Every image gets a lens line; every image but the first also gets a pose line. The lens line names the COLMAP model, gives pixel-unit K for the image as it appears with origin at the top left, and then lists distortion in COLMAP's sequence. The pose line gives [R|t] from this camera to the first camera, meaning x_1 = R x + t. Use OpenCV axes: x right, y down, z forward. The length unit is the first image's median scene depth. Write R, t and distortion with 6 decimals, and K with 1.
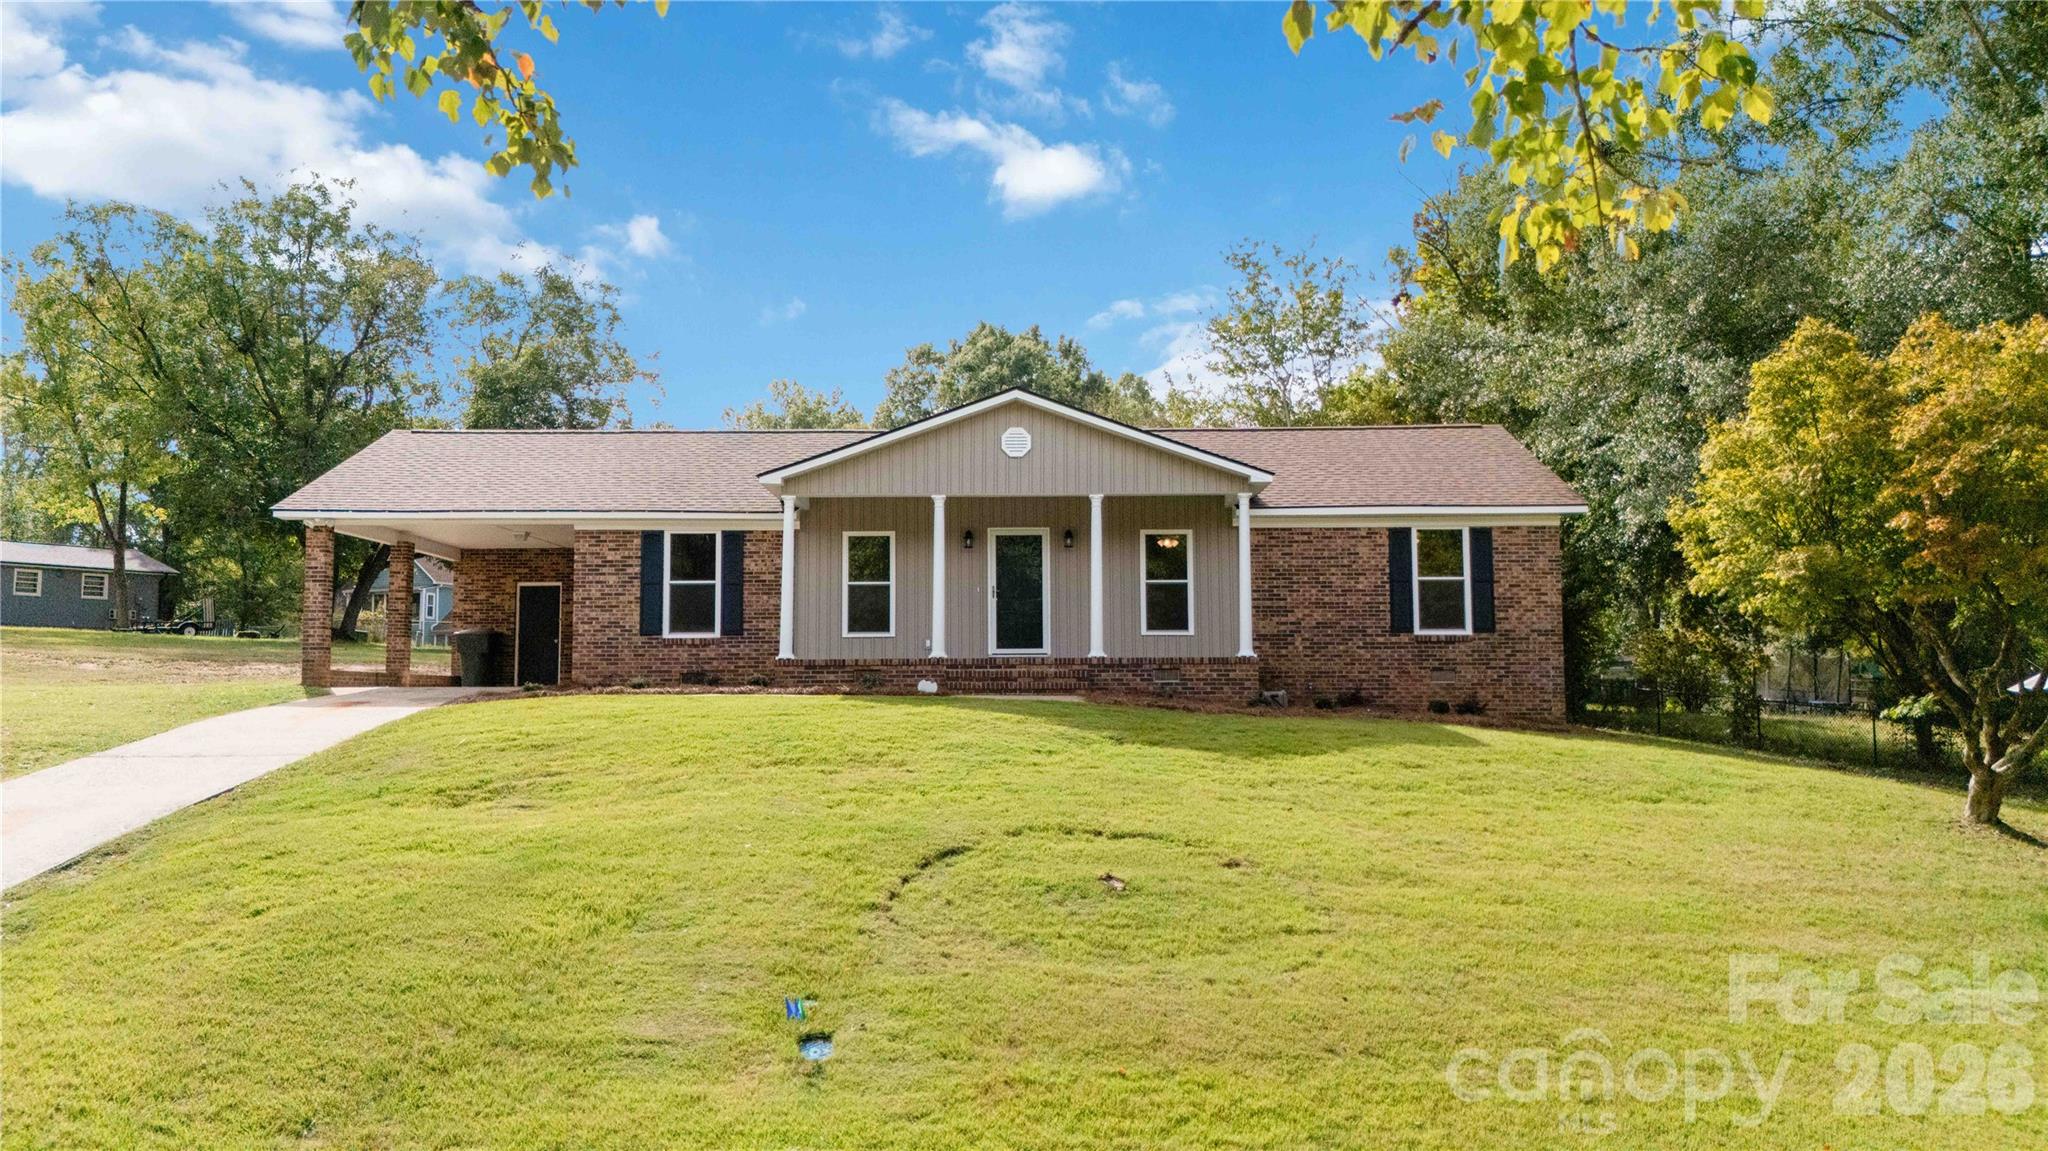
lens RADIAL K [[1493.2, 0, 1033.2], [0, 1493.2, 569.6], [0, 0, 1]] dist [0.025092, -0.023713]
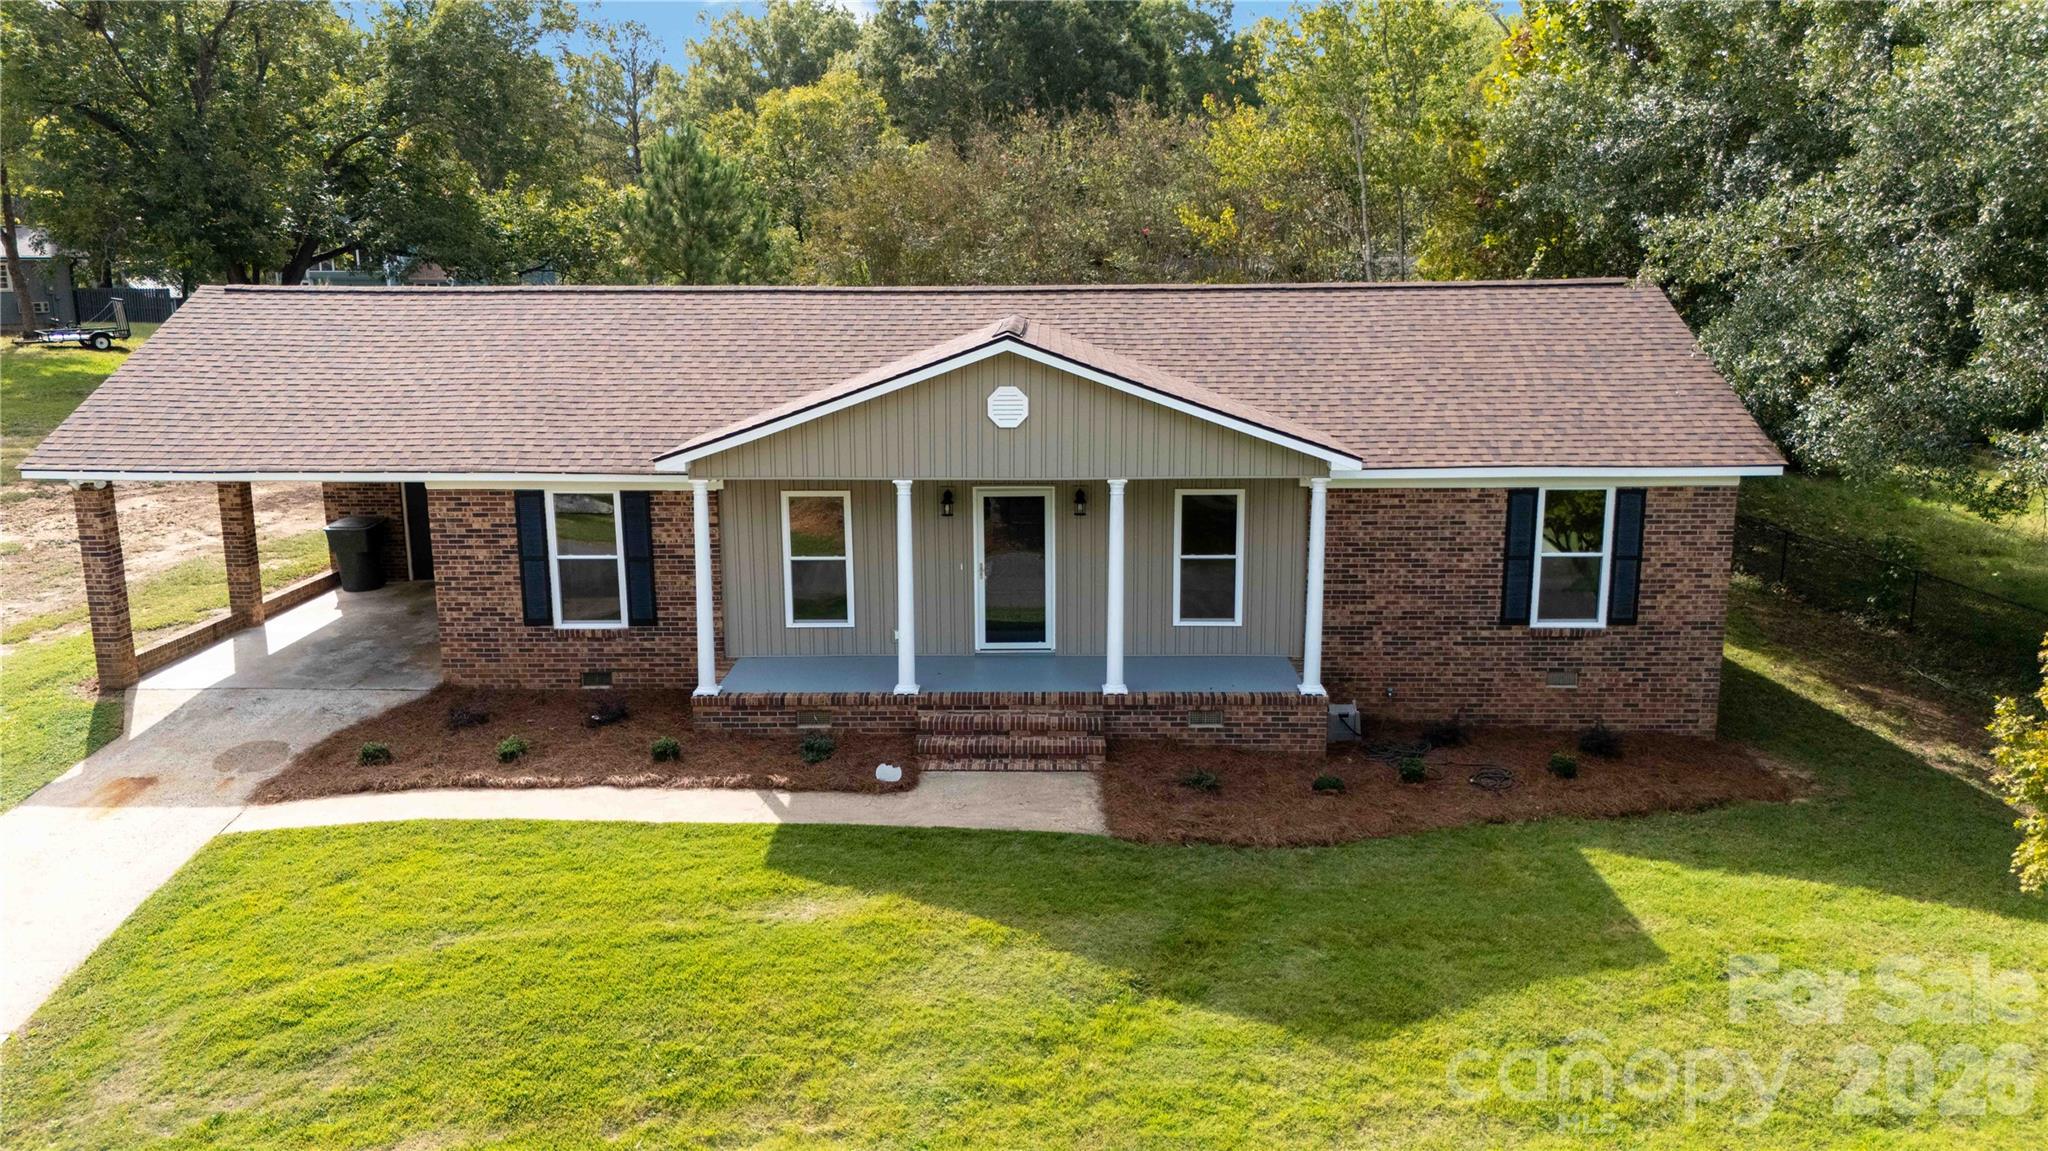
lens RADIAL K [[1493.2, 0, 1033.2], [0, 1493.2, 569.6], [0, 0, 1]] dist [0.025092, -0.023713]
pose [[0.999908, 0.004132, -0.012949, 0.009897], [-0.000333, 0.959829, 0.280585, -0.200441], [0.013588, -0.280555, 0.959742, 0.267955]]
